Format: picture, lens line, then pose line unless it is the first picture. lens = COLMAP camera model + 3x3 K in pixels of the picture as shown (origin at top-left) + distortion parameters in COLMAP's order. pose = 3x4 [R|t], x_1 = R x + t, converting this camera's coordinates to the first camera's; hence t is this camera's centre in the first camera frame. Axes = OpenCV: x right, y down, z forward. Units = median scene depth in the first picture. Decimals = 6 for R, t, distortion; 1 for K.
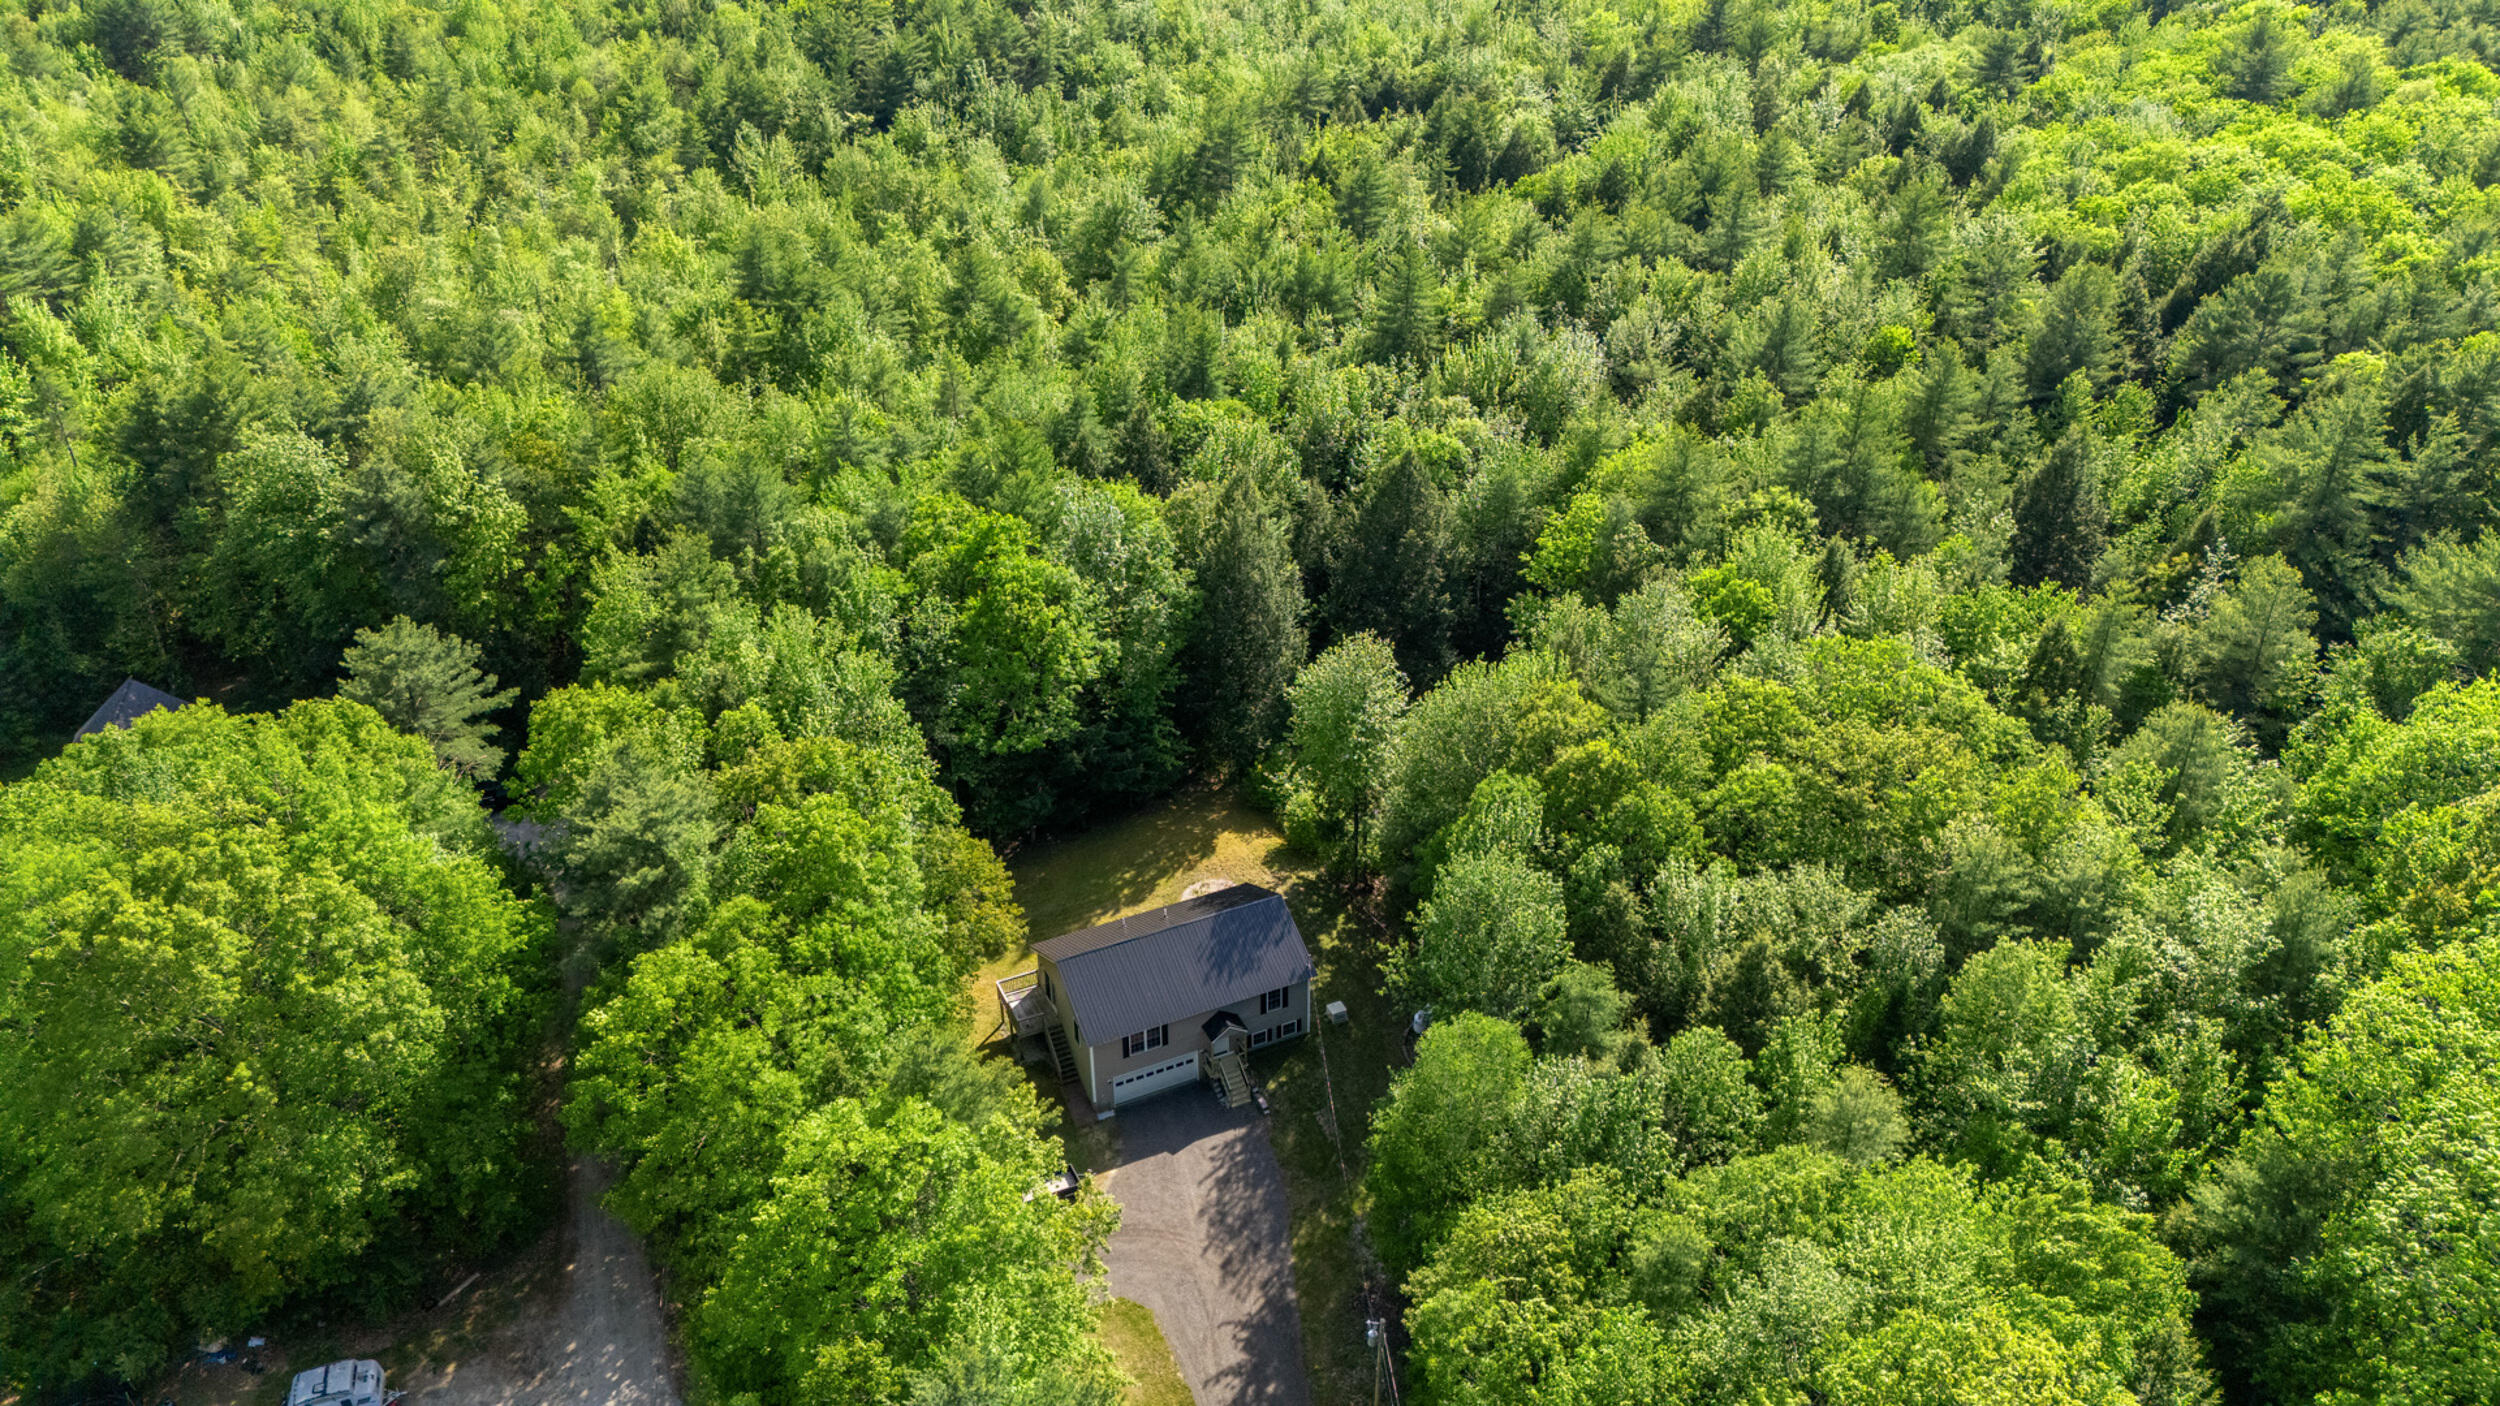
lens RADIAL K [[1882.5, 0, 1250.0], [0, 1882.5, 703.0], [0, 0, 1]] dist [0.055475, -0.091130]
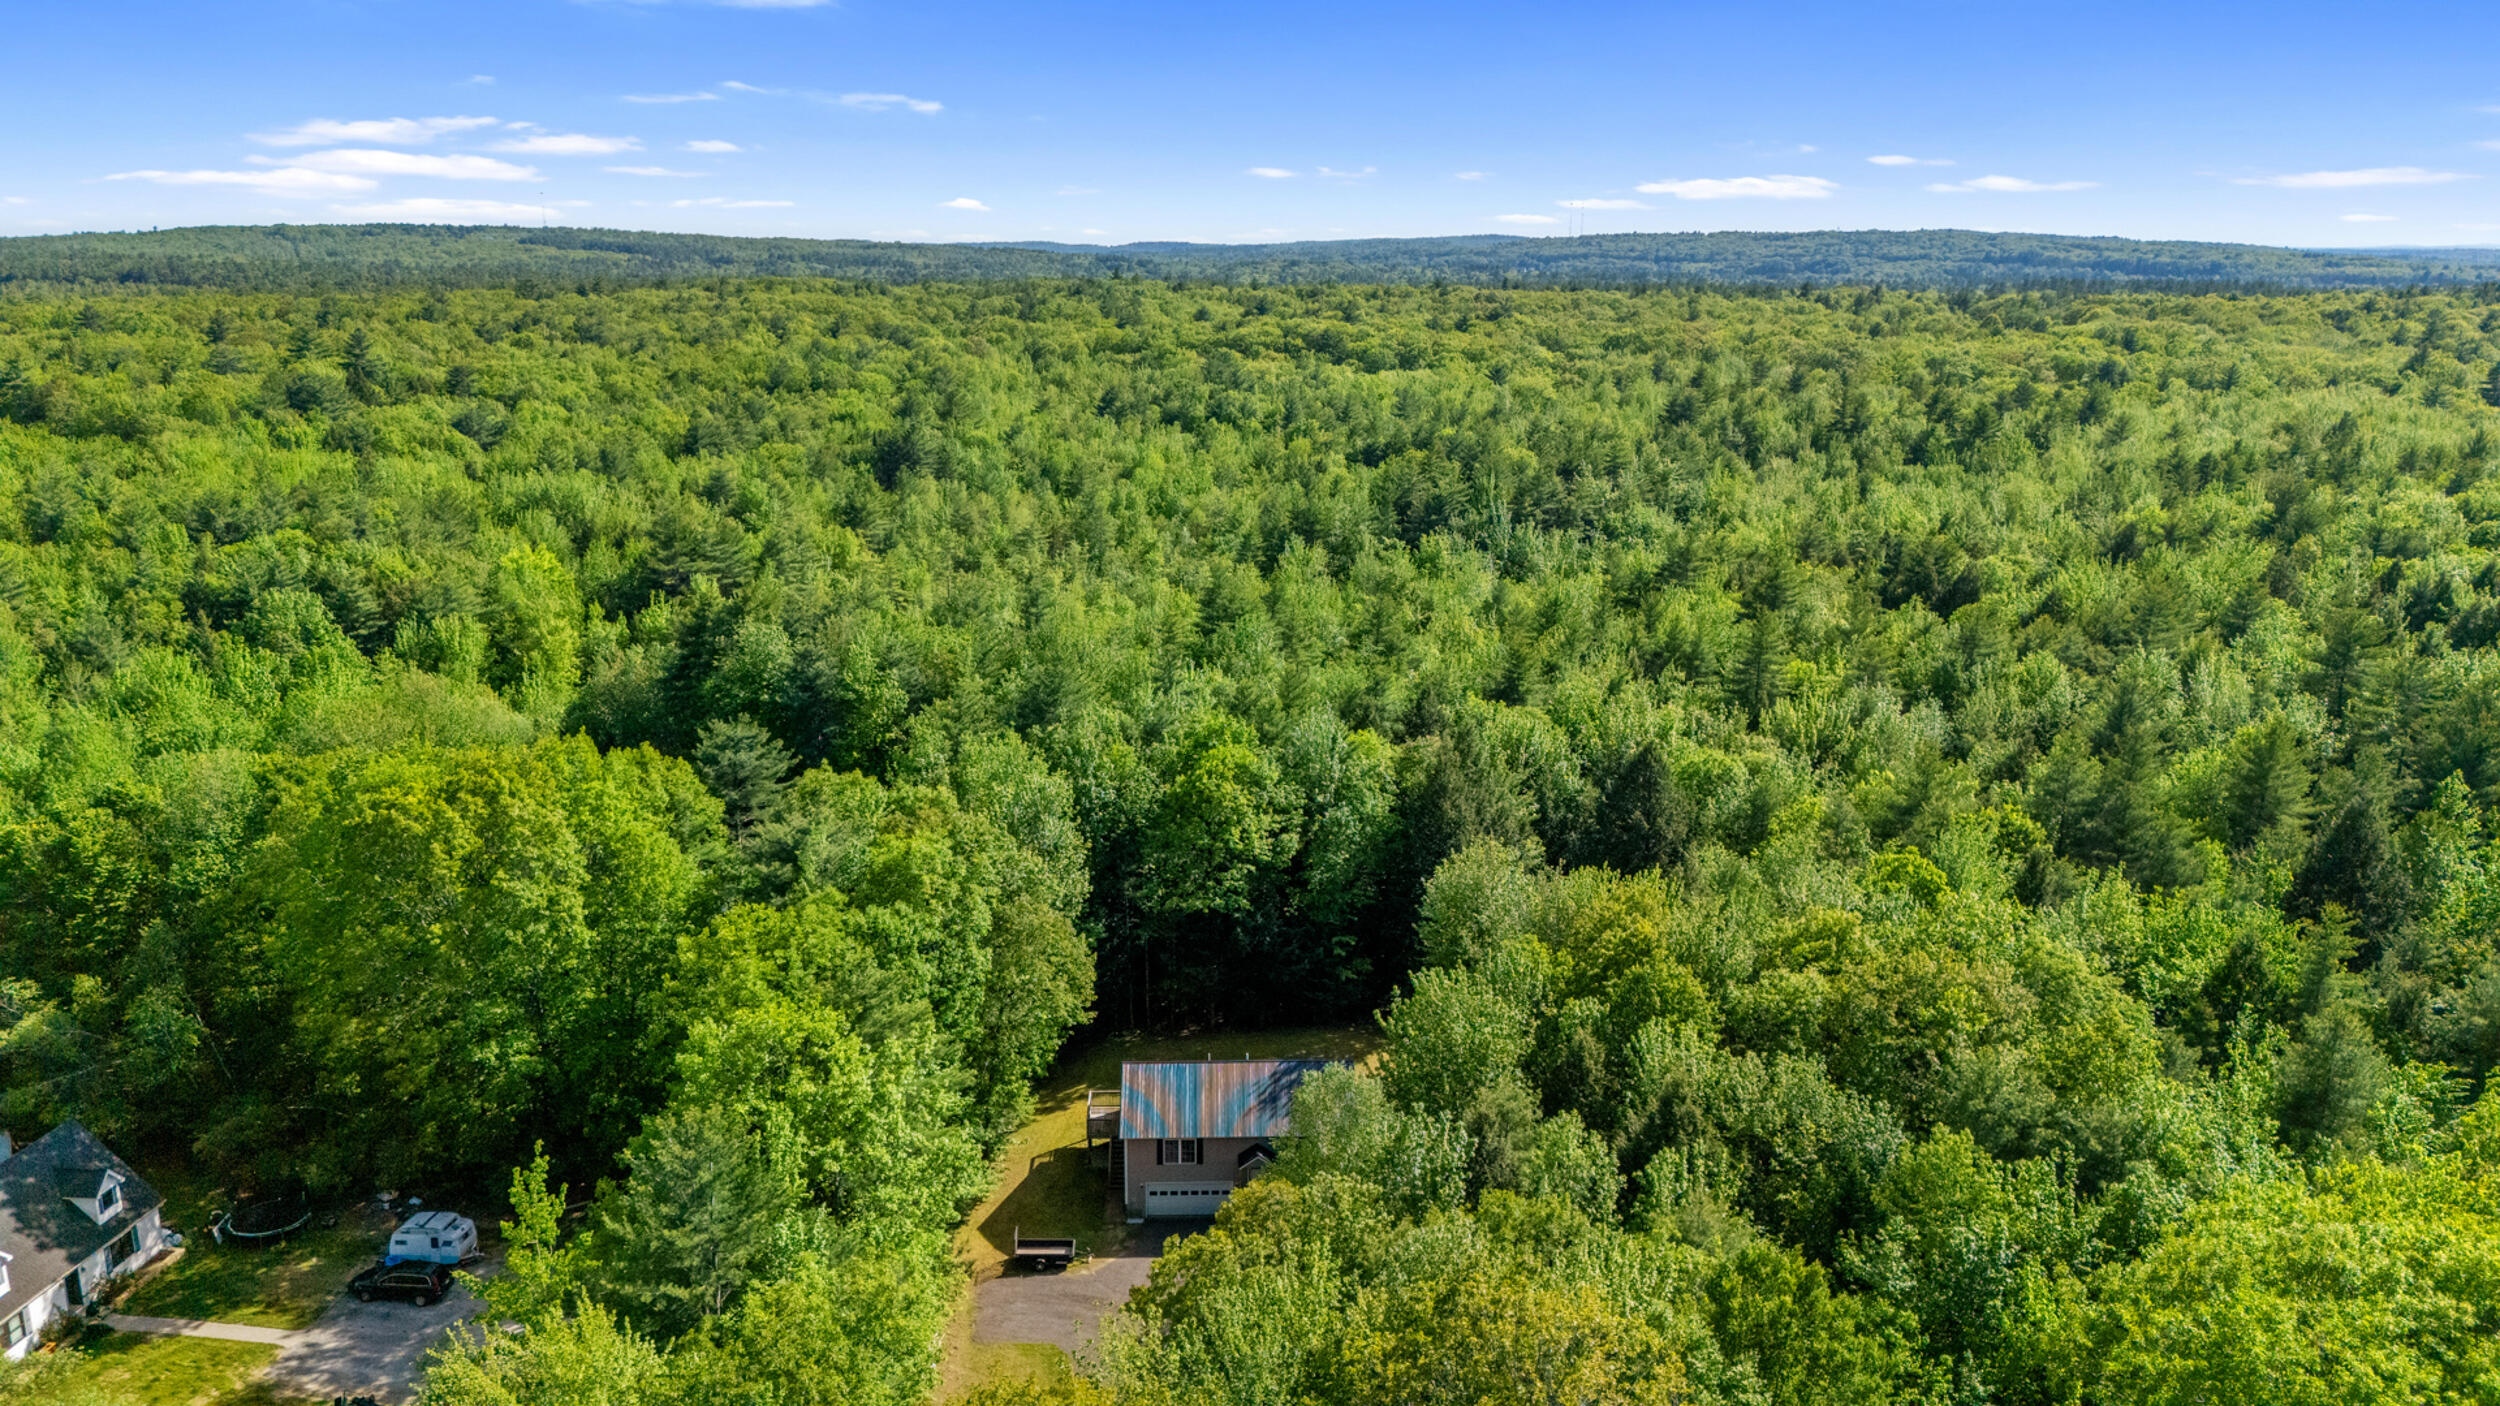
lens RADIAL K [[1882.5, 0, 1250.0], [0, 1882.5, 703.0], [0, 0, 1]] dist [0.055475, -0.091130]
pose [[0.909940, 0.098428, -0.402890, 0.328344], [-0.219730, 0.938302, -0.267036, 0.188460], [0.351748, 0.331514, 0.875426, 0.013239]]
